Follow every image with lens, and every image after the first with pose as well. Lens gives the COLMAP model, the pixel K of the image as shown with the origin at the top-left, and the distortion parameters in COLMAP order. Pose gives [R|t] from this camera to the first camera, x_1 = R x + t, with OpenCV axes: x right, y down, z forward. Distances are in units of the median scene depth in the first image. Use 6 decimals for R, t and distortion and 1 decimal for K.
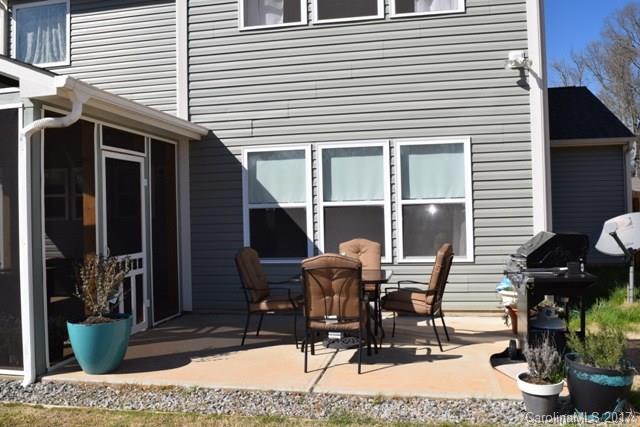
lens RADIAL K [[578.8, 0, 321.8], [0, 578.8, 211.6], [0, 0, 1]] dist [-0.078582, 0.015979]
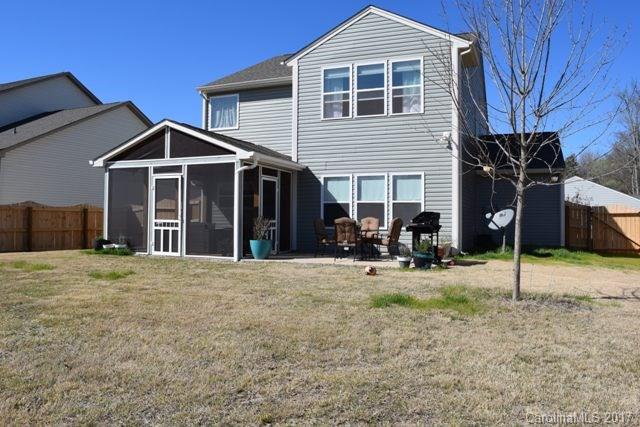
lens RADIAL K [[507.6, 0, 319.3], [0, 507.6, 215.3], [0, 0, 1]] dist [-0.088457, 0.033146]
pose [[0.981267, 0.027970, -0.190610, 0.234326], [-0.028855, 0.999582, -0.001866, 0.046719], [0.190478, 0.007331, 0.981664, -0.912707]]
